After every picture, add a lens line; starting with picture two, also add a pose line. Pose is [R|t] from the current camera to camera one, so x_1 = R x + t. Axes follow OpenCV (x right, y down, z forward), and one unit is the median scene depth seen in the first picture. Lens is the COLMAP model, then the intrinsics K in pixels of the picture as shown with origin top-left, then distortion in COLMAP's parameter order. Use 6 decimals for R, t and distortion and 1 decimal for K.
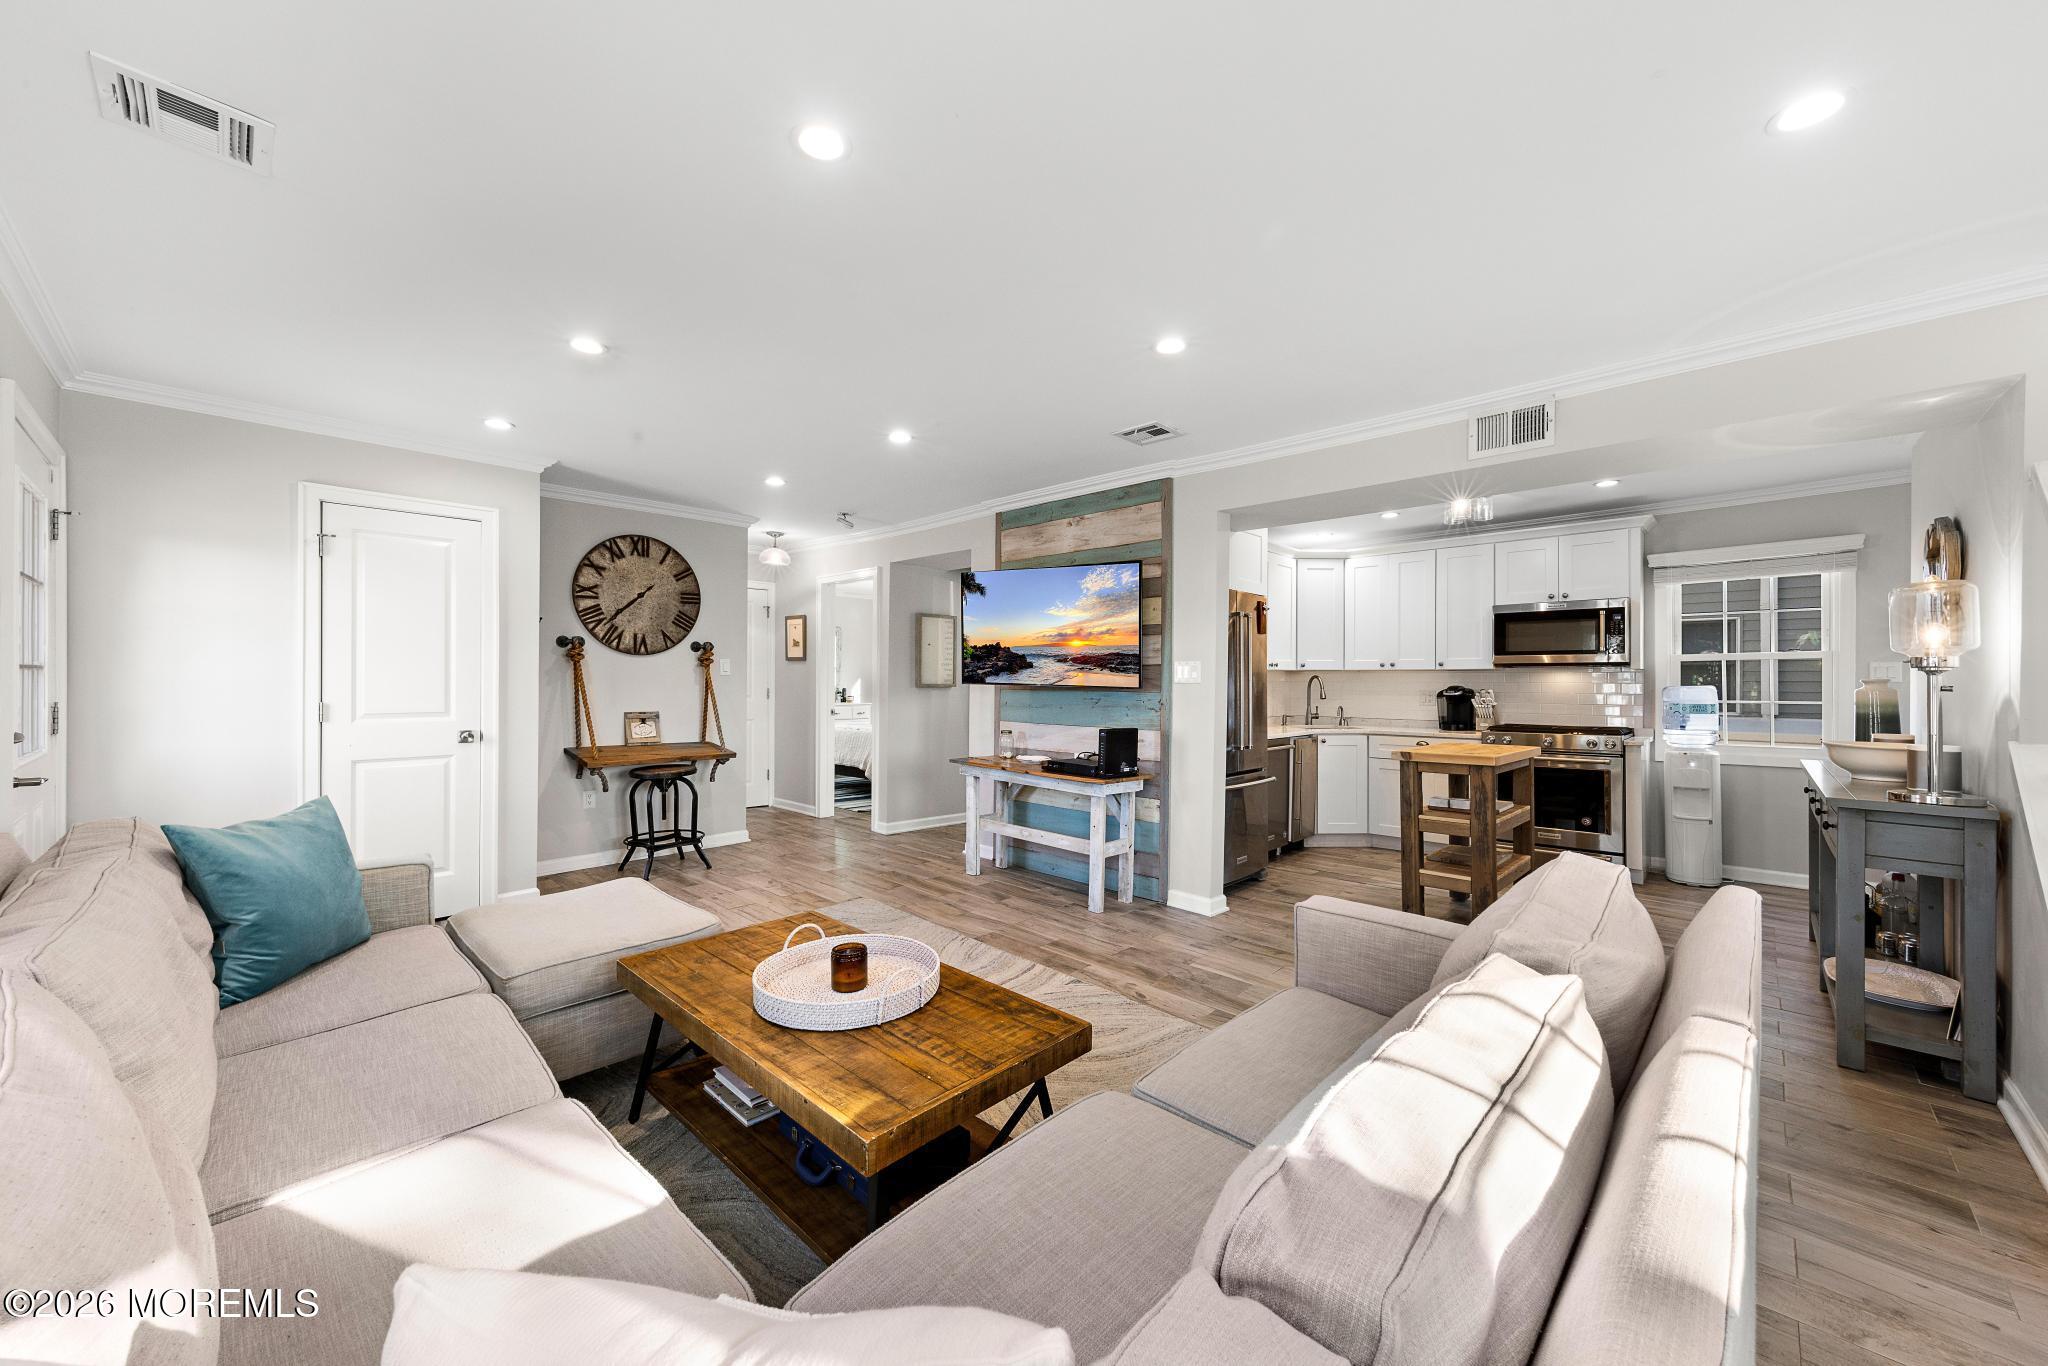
lens RADIAL K [[752.2, 0, 1020.3], [0, 752.2, 681.0], [0, 0, 1]] dist [0.002055, -0.000262]
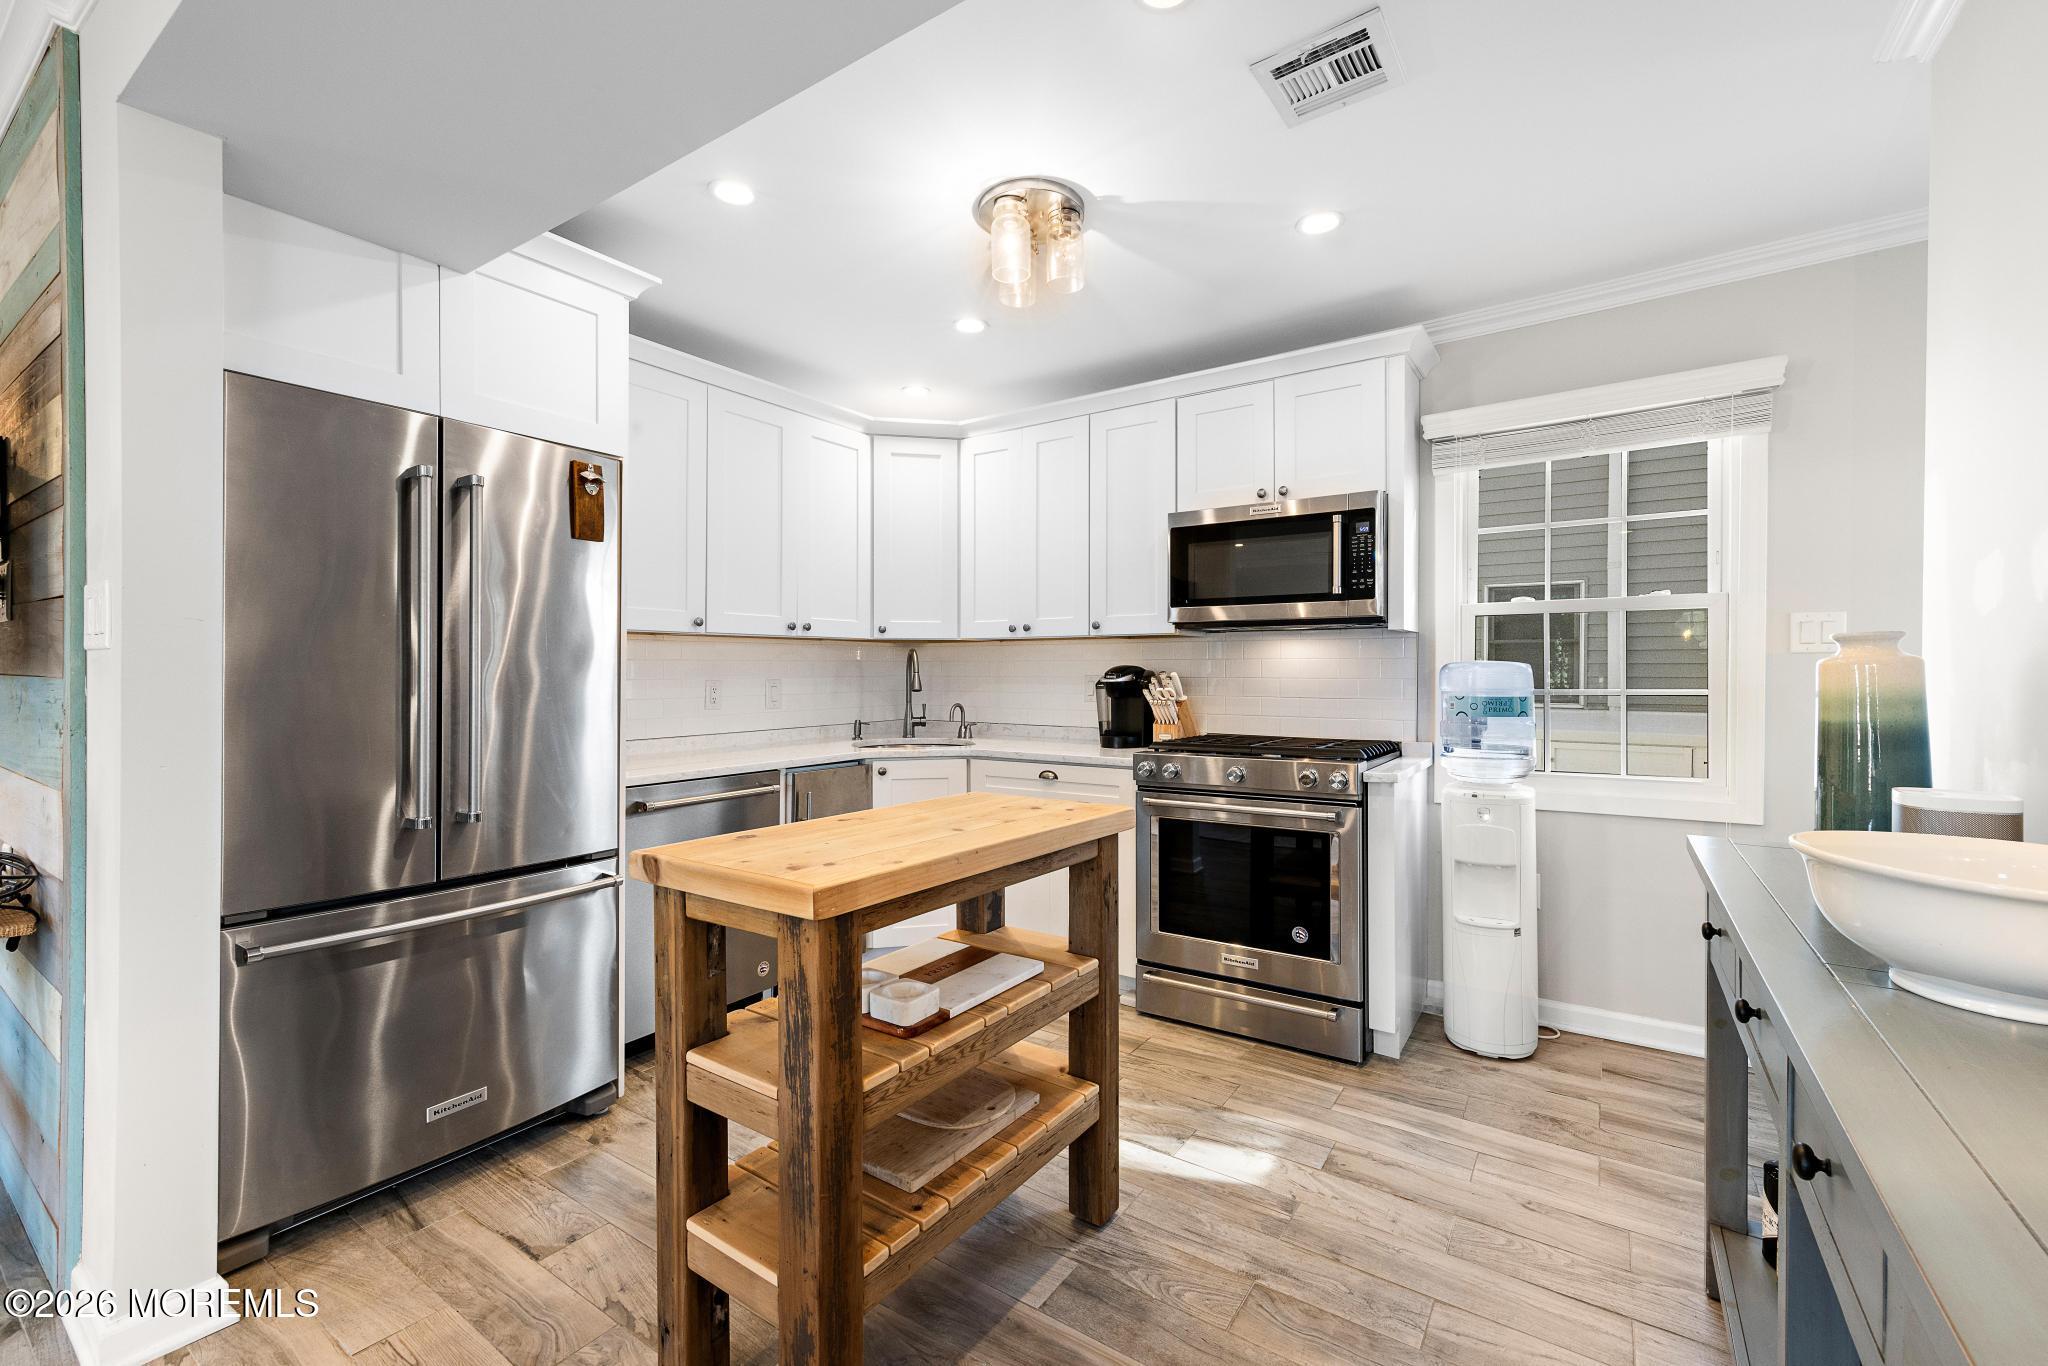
lens RADIAL K [[861.4, 0, 1016.3], [0, 861.4, 680.5], [0, 0, 1]] dist [-0.000946, -0.000237]
pose [[0.984980, -0.003550, 0.172633, 0.447330], [0.001475, 0.999925, 0.012144, 0.010806], [-0.172663, -0.011707, 0.984911, 0.452190]]
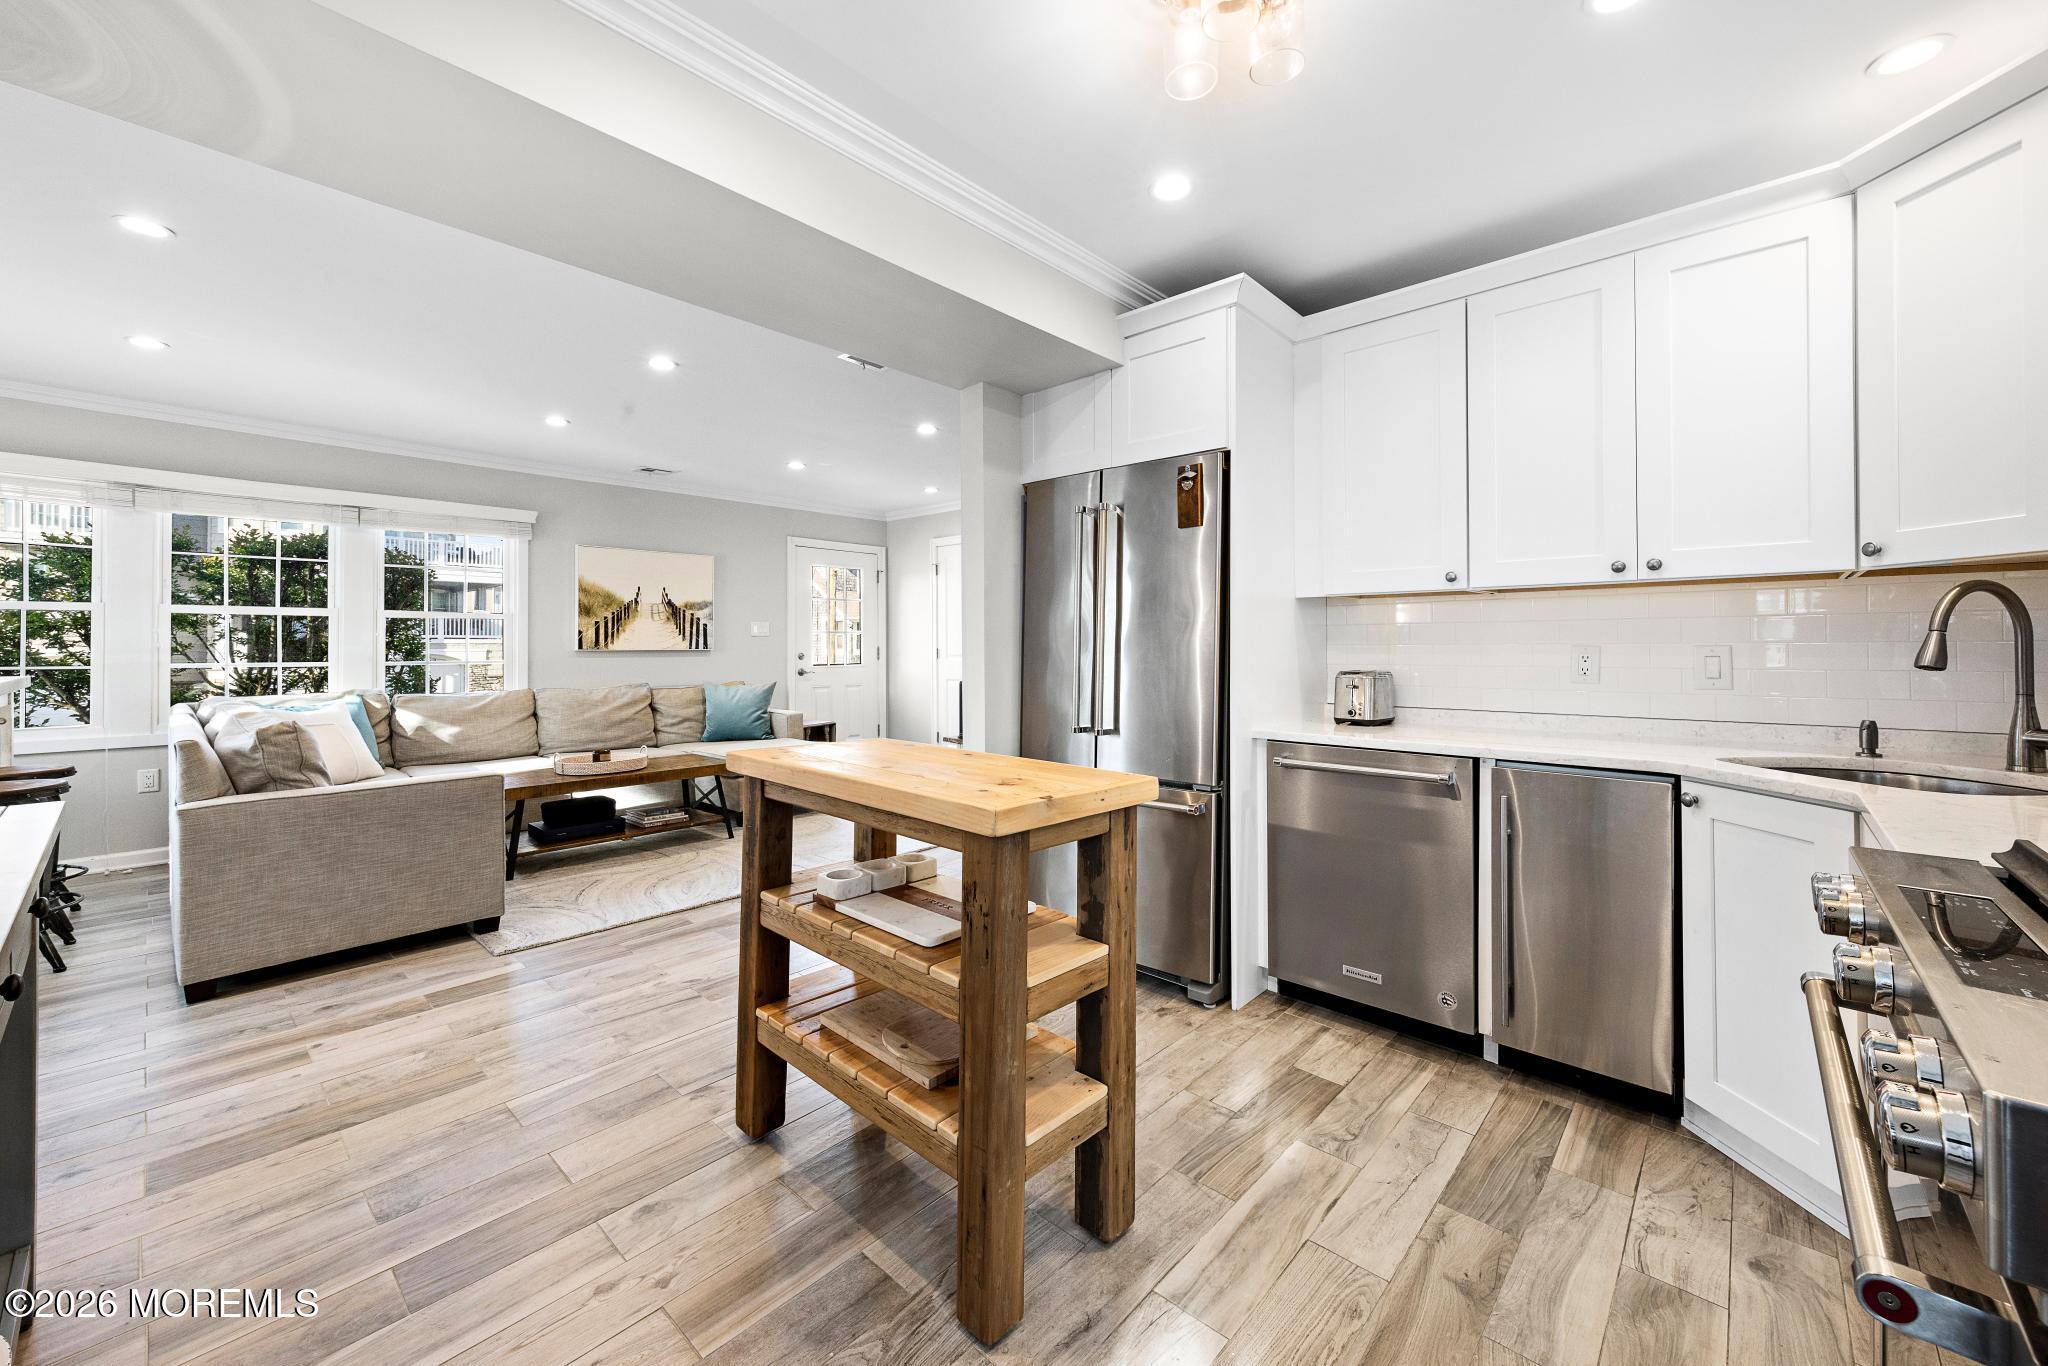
lens RADIAL K [[795.9, 0, 1014.3], [0, 795.9, 636.0], [0, 0, 1]] dist [0.000900, -0.000442]
pose [[0.024108, -0.015516, -0.999589, 0.825198], [0.001218, 0.999879, -0.015491, 0.020225], [0.999709, -0.000844, 0.024124, 0.823159]]
